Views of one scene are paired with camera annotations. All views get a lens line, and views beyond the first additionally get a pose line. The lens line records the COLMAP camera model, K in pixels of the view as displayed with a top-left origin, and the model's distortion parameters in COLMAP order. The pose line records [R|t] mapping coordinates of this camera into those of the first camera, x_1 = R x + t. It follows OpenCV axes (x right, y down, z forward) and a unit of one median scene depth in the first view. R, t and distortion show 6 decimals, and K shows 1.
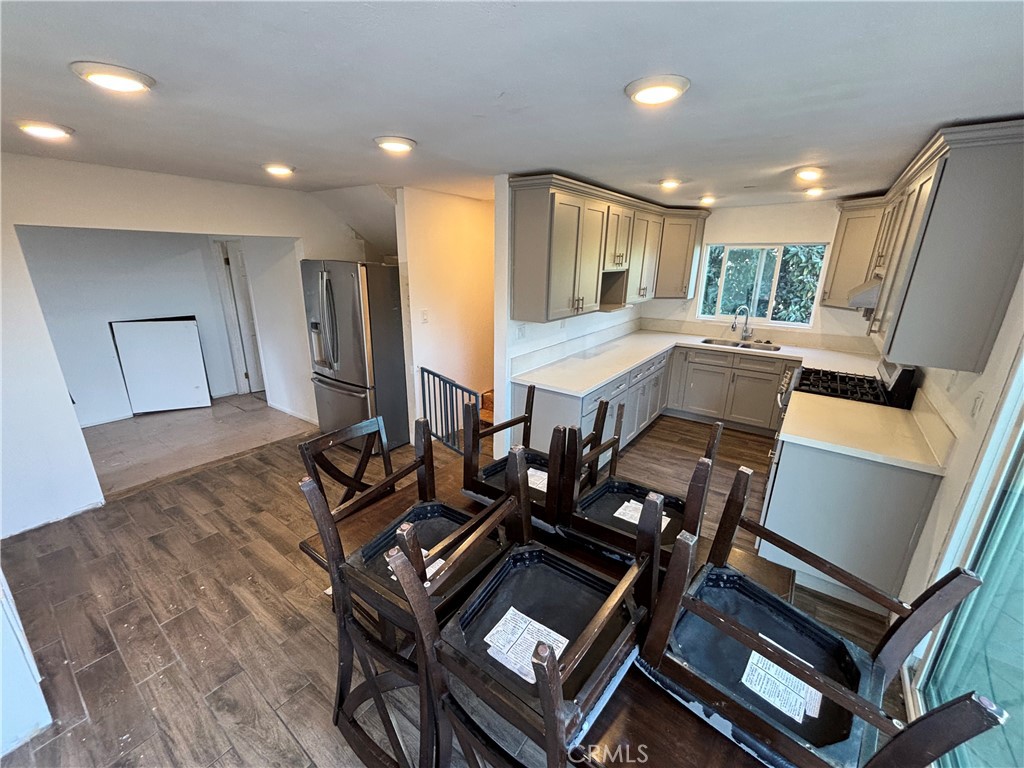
lens RADIAL K [[413.1, 0, 505.9], [0, 413.1, 383.2], [0, 0, 1]] dist [0.003969, 0.000231]
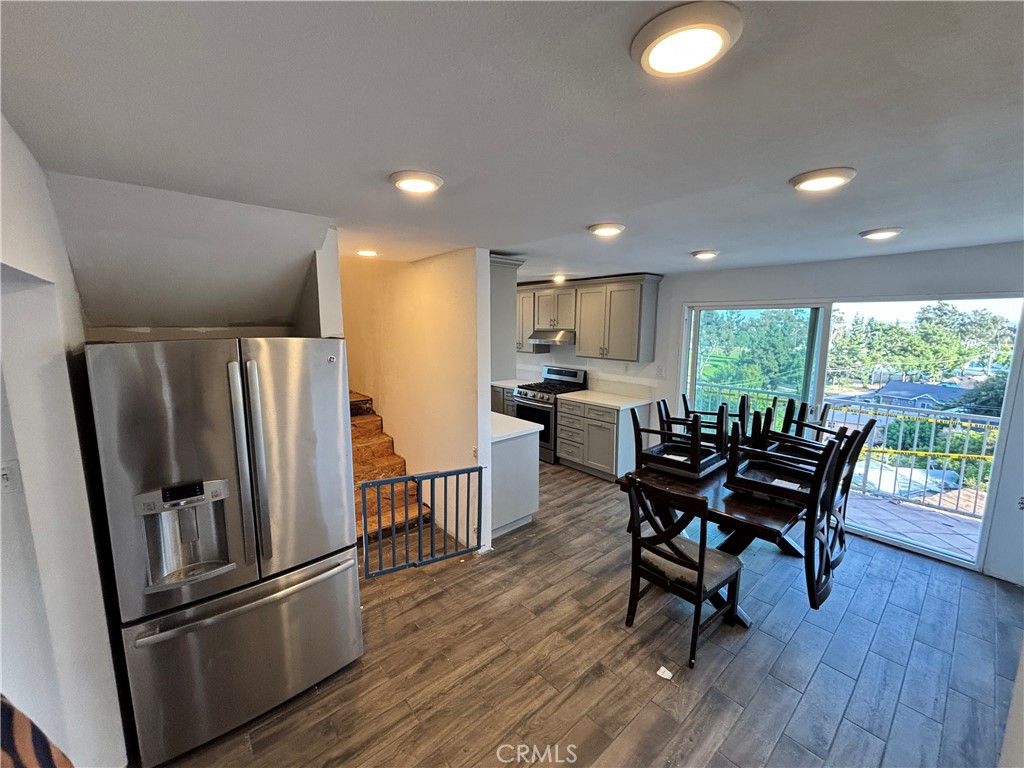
lens RADIAL K [[413.1, 0, 505.9], [0, 413.1, 383.2], [0, 0, 1]] dist [0.003969, 0.000231]
pose [[0.212558, -0.160575, 0.963865, -1.120509], [0.286985, 0.953162, 0.095505, -0.275187], [-0.934055, 0.256314, 0.248685, 0.811090]]
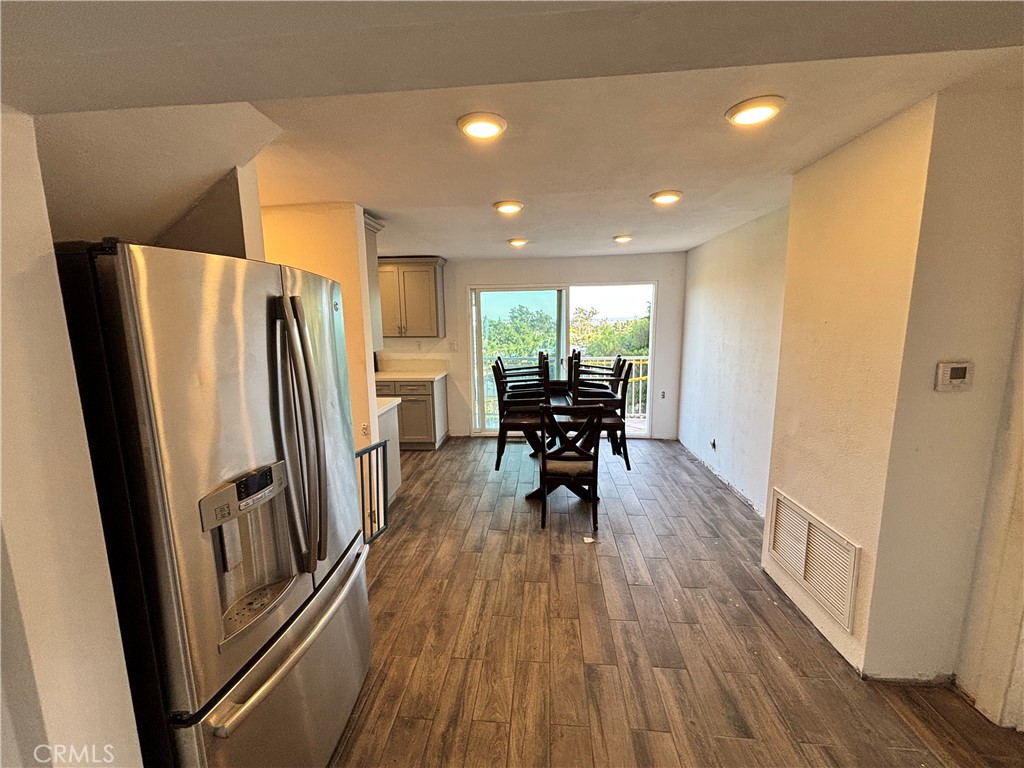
lens RADIAL K [[413.1, 0, 505.9], [0, 413.1, 383.2], [0, 0, 1]] dist [0.003969, 0.000231]
pose [[-0.523134, -0.138718, 0.840885, -1.124811], [0.254887, 0.916039, 0.309687, -0.354800], [-0.813243, 0.376338, -0.443854, 1.383336]]
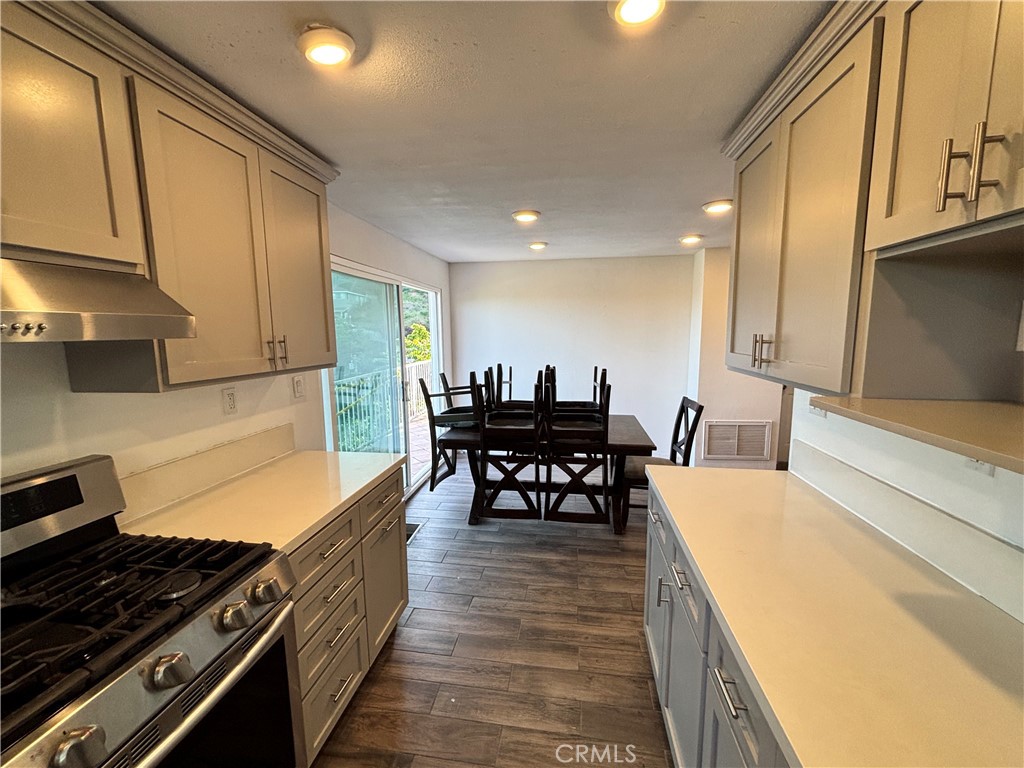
lens RADIAL K [[413.1, 0, 505.9], [0, 413.1, 383.2], [0, 0, 1]] dist [0.003969, 0.000231]
pose [[-0.878832, 0.053279, -0.474147, 0.787510], [-0.140653, 0.920658, 0.364152, -0.335528], [0.455929, 0.386718, -0.801609, 1.493365]]
